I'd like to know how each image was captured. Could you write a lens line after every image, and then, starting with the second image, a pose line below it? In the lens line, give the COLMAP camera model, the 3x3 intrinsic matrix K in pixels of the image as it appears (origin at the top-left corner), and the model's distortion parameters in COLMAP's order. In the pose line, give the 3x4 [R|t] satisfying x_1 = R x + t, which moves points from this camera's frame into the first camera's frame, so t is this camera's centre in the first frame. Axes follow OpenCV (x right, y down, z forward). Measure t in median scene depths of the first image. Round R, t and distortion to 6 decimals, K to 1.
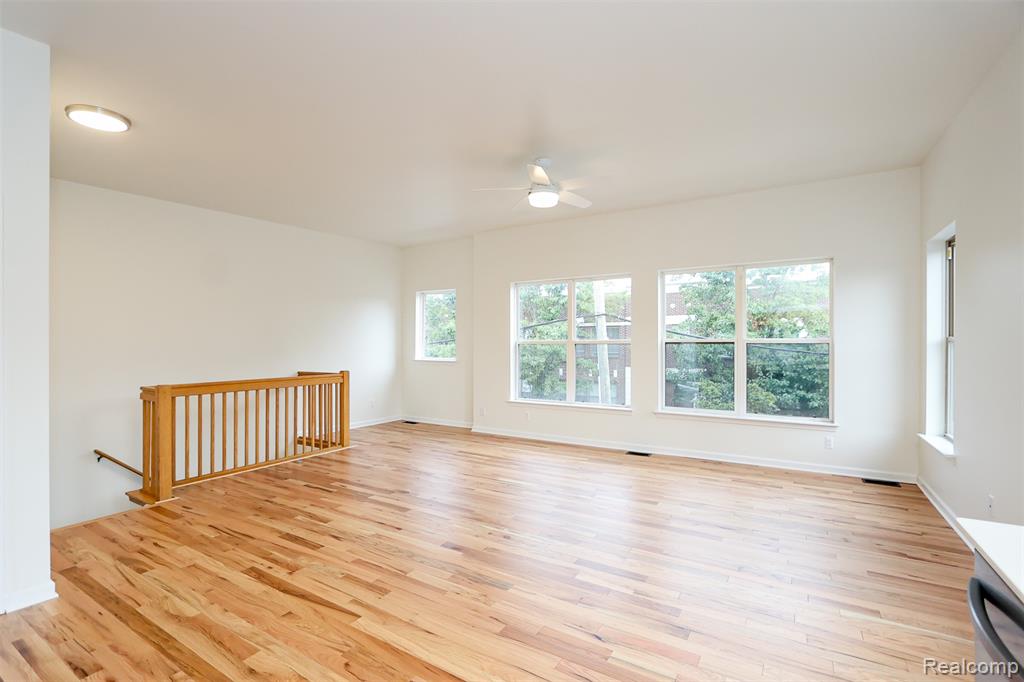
lens RADIAL K [[467.5, 0, 504.7], [0, 467.5, 347.3], [0, 0, 1]] dist [-0.012386, 0.001183]
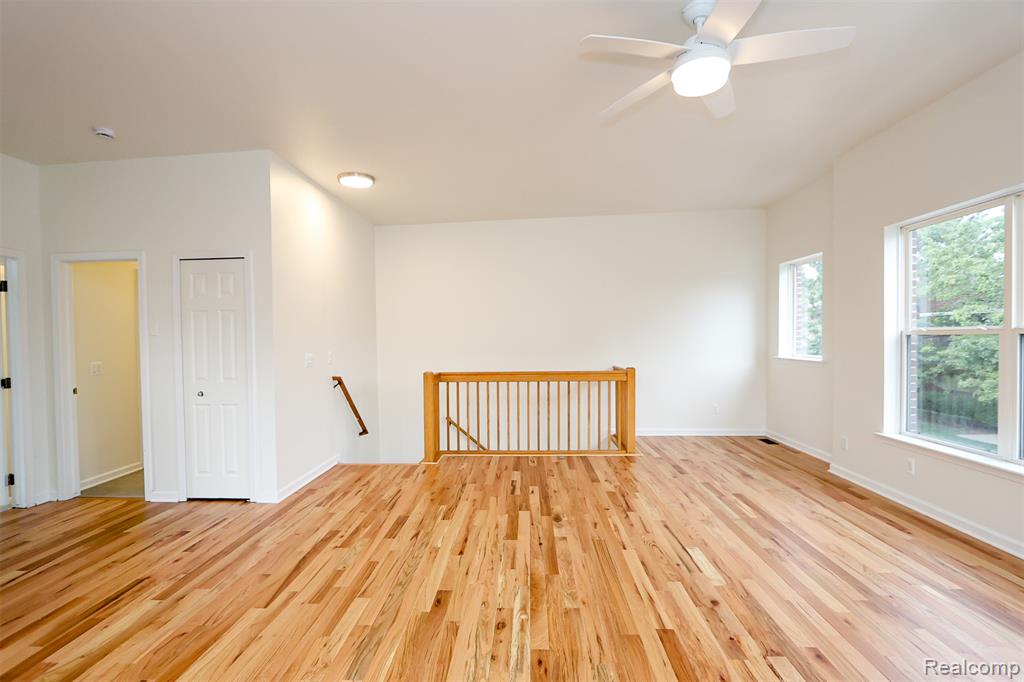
lens RADIAL K [[467.5, 0, 504.7], [0, 467.5, 347.3], [0, 0, 1]] dist [-0.012386, 0.001183]
pose [[0.493094, 0.011943, -0.869894, 0.429038], [0.004623, 0.999856, 0.016348, -0.005132], [0.869964, -0.012082, 0.492968, 0.496670]]
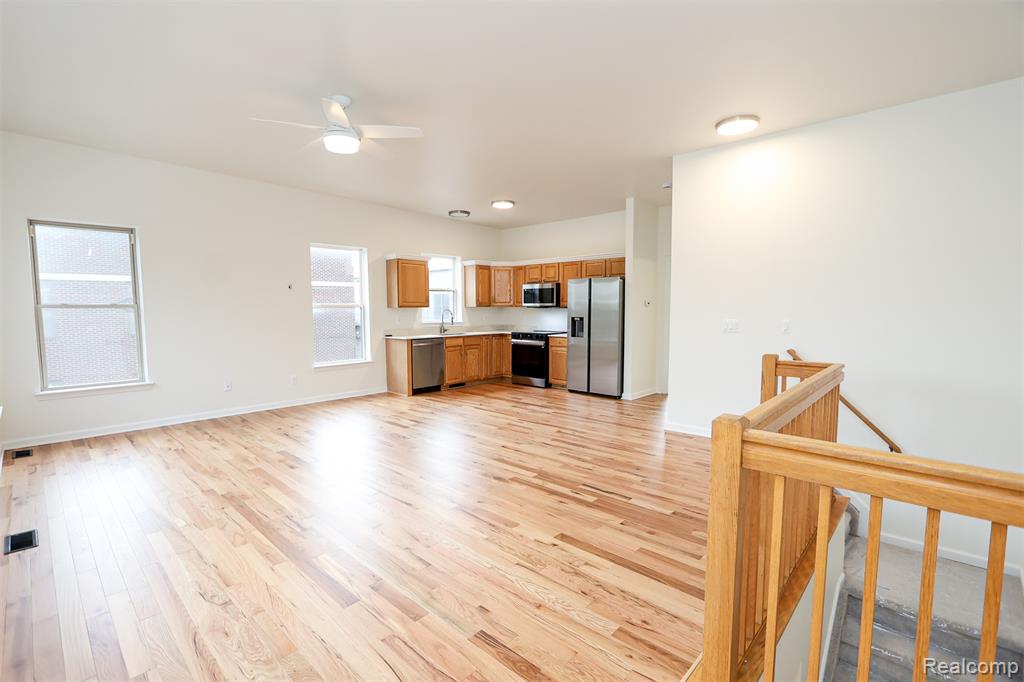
lens RADIAL K [[467.5, 0, 504.7], [0, 467.5, 347.3], [0, 0, 1]] dist [-0.012386, 0.001183]
pose [[-0.978789, -0.011874, 0.204525, -0.383661], [0.005854, 0.996291, 0.085853, -0.006428], [-0.204785, 0.085229, -0.975089, 1.745123]]
